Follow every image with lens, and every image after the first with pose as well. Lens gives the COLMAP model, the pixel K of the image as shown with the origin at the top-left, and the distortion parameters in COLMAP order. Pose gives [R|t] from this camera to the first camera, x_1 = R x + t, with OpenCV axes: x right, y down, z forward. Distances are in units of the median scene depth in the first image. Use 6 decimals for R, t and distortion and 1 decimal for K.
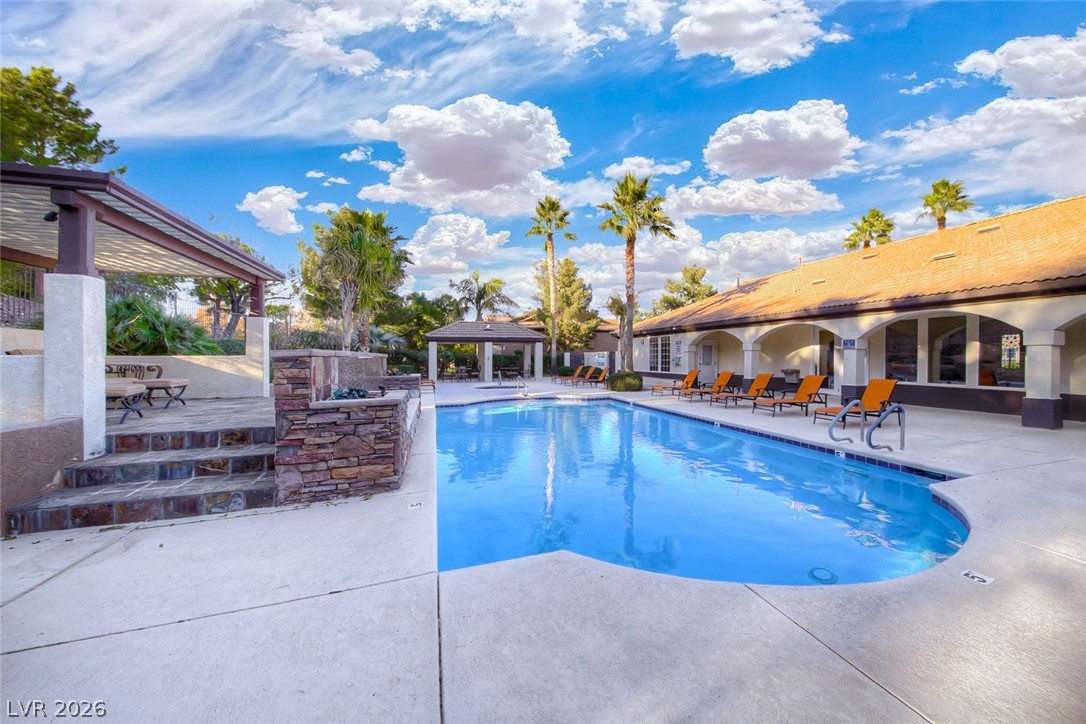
lens RADIAL K [[390.1, 0, 548.6], [0, 390.1, 361.2], [0, 0, 1]] dist [-0.000599, -0.000007]
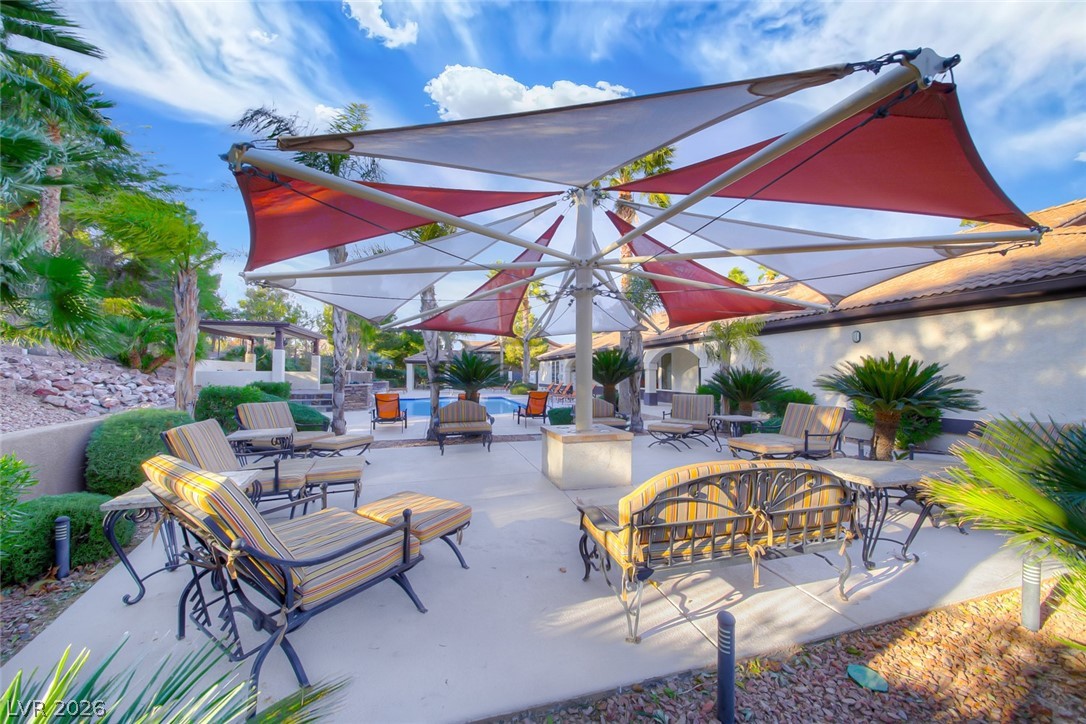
lens RADIAL K [[390.1, 0, 545.2], [0, 390.1, 366.9], [0, 0, 1]] dist [-0.000599, -0.000007]
pose [[0.999689, 0.007892, -0.023673, 0.292099], [-0.008621, 0.999487, -0.030839, 0.006873], [0.023417, 0.031034, 0.999244, -0.559632]]
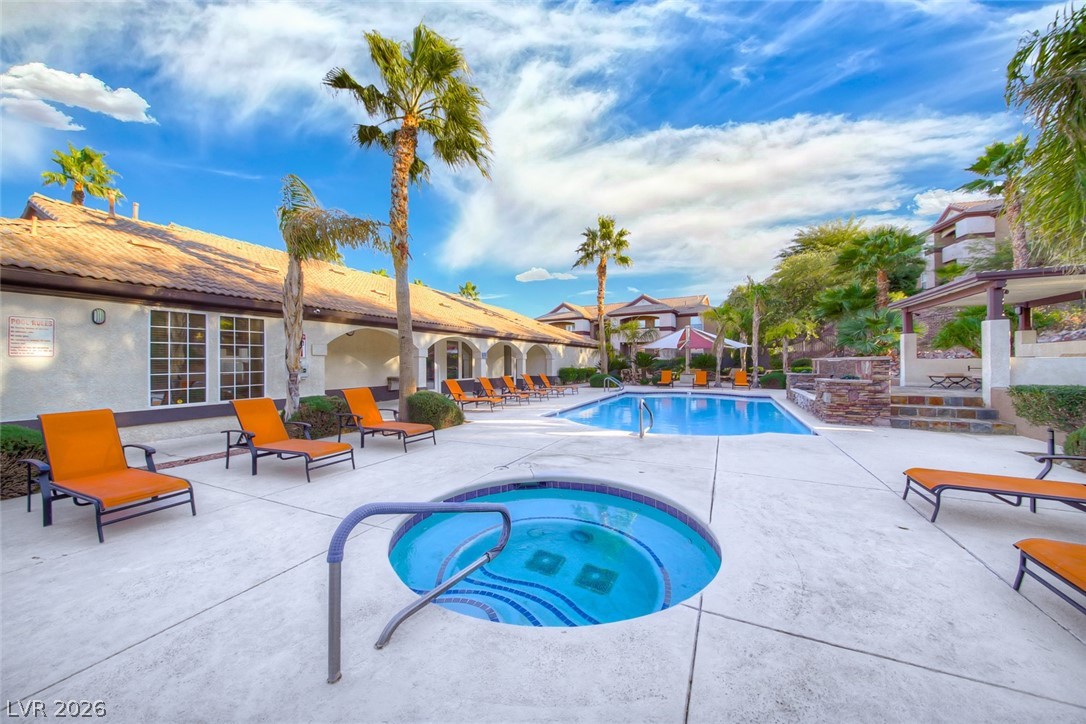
lens RADIAL K [[390.1, 0, 544.2], [0, 390.1, 360.5], [0, 0, 1]] dist [-0.000599, -0.000007]
pose [[-0.742631, -0.001223, 0.669700, -0.242773], [0.003842, 0.999974, 0.006088, -0.017327], [-0.669690, 0.007094, -0.742607, 1.098335]]
